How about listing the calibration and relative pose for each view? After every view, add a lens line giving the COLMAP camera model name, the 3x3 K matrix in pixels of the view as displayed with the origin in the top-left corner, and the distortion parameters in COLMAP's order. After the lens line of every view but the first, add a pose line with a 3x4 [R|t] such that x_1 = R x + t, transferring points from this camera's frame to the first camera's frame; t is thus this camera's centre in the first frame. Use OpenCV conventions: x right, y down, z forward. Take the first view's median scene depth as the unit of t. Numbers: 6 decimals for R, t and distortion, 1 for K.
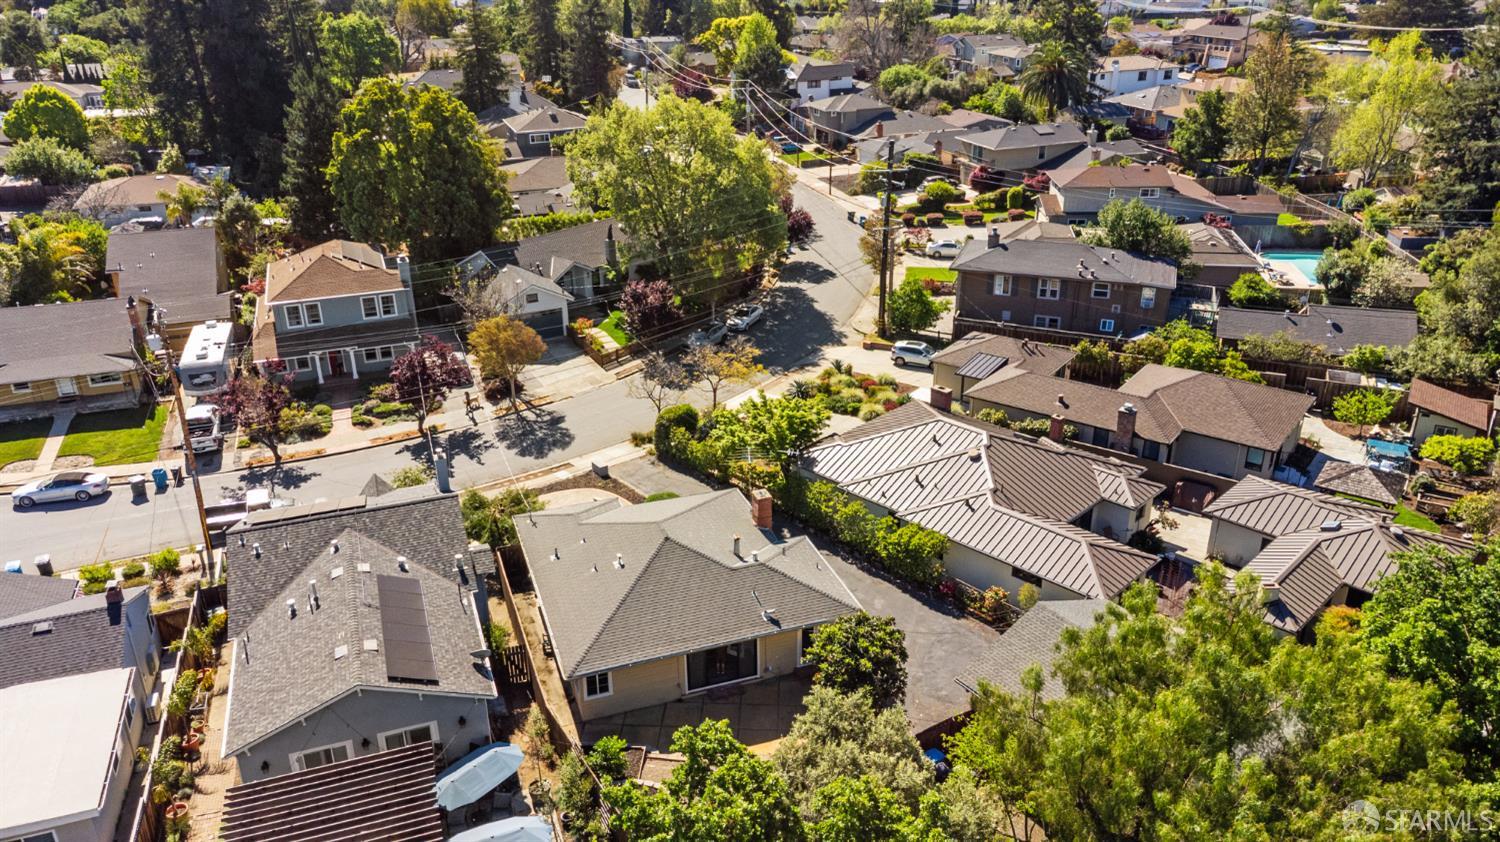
lens RADIAL K [[1110.0, 0, 744.8], [0, 1110.0, 420.0], [0, 0, 1]] dist [0.016958, 0.066015]
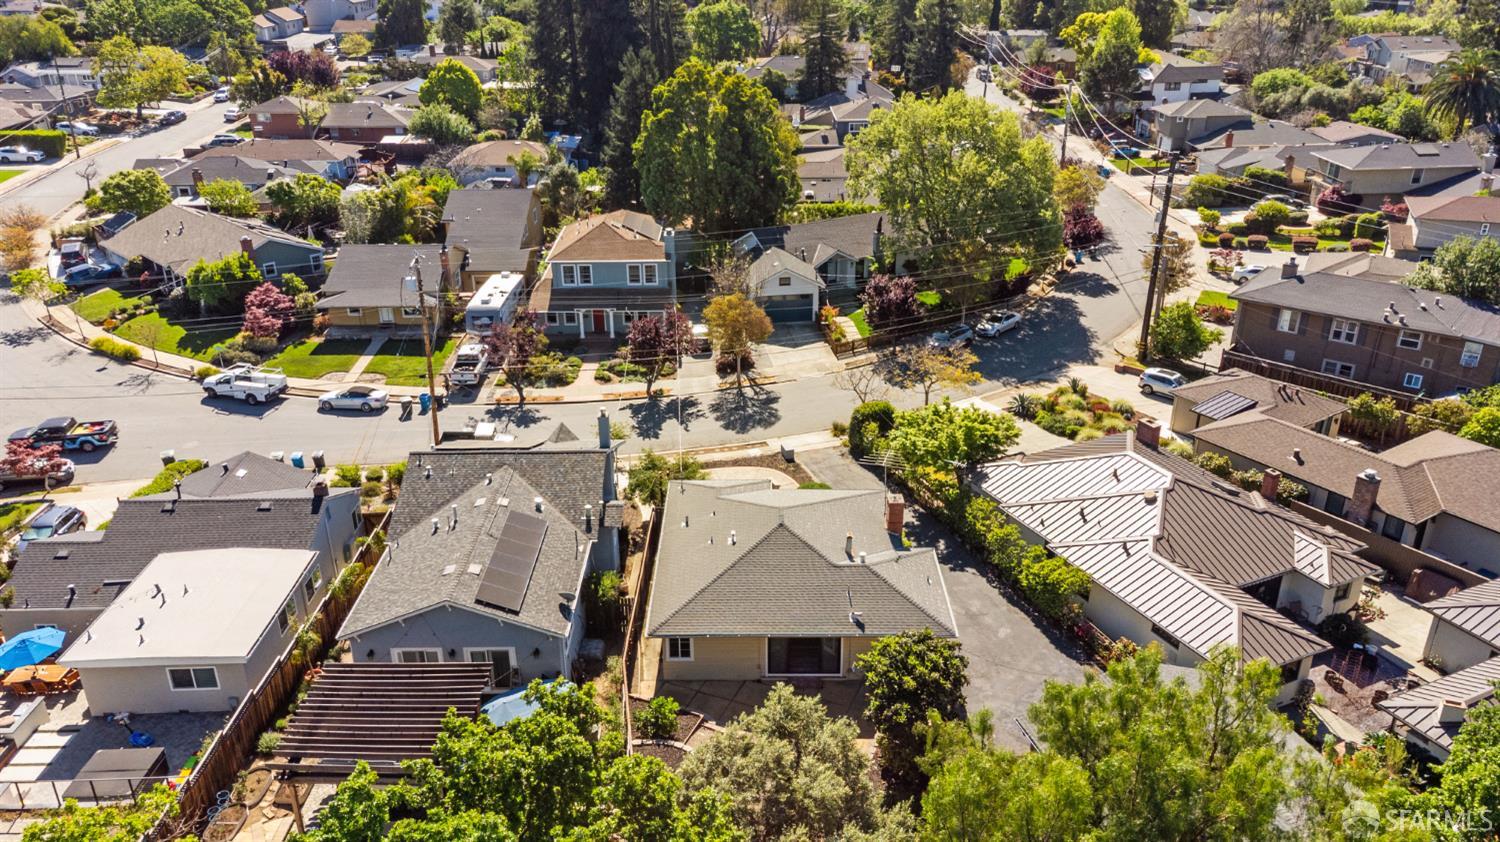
lens RADIAL K [[1110.9, 0, 743.2], [0, 1110.9, 422.3], [0, 0, 1]] dist [0.006220, 0.069178]
pose [[0.940714, 0.144204, -0.307020, 0.116634], [-0.140828, 0.989476, 0.033247, -0.009372], [0.308584, 0.011961, 0.951122, 0.008630]]
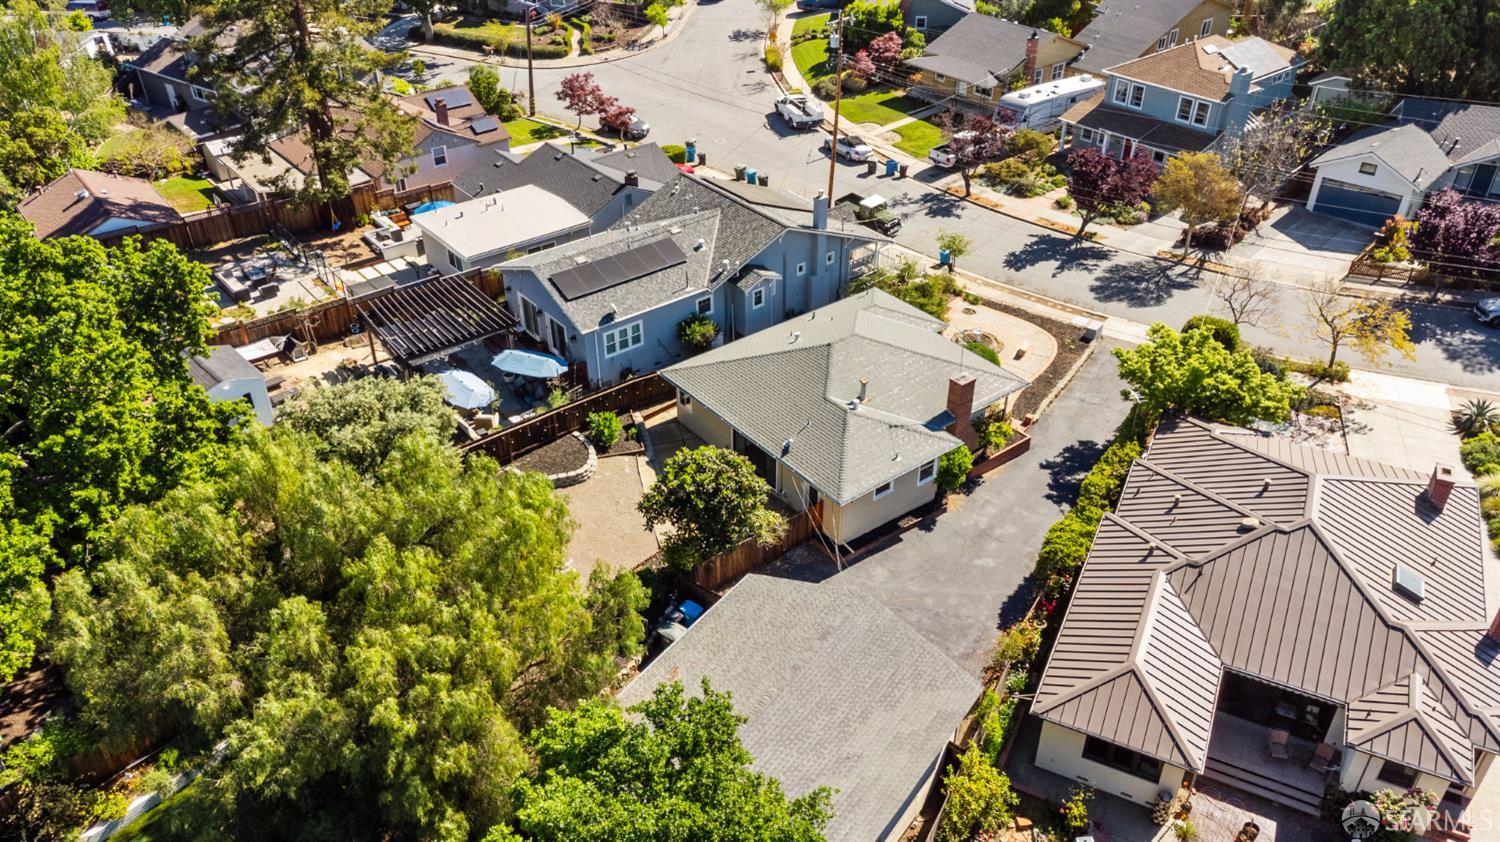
lens RADIAL K [[1110.0, 0, 744.8], [0, 1110.0, 420.0], [0, 0, 1]] dist [0.016958, 0.066015]
pose [[0.313133, 0.541228, -0.780397, 0.444887], [-0.380850, 0.824317, 0.418873, -0.141691], [0.870001, 0.166051, 0.464248, 0.276156]]
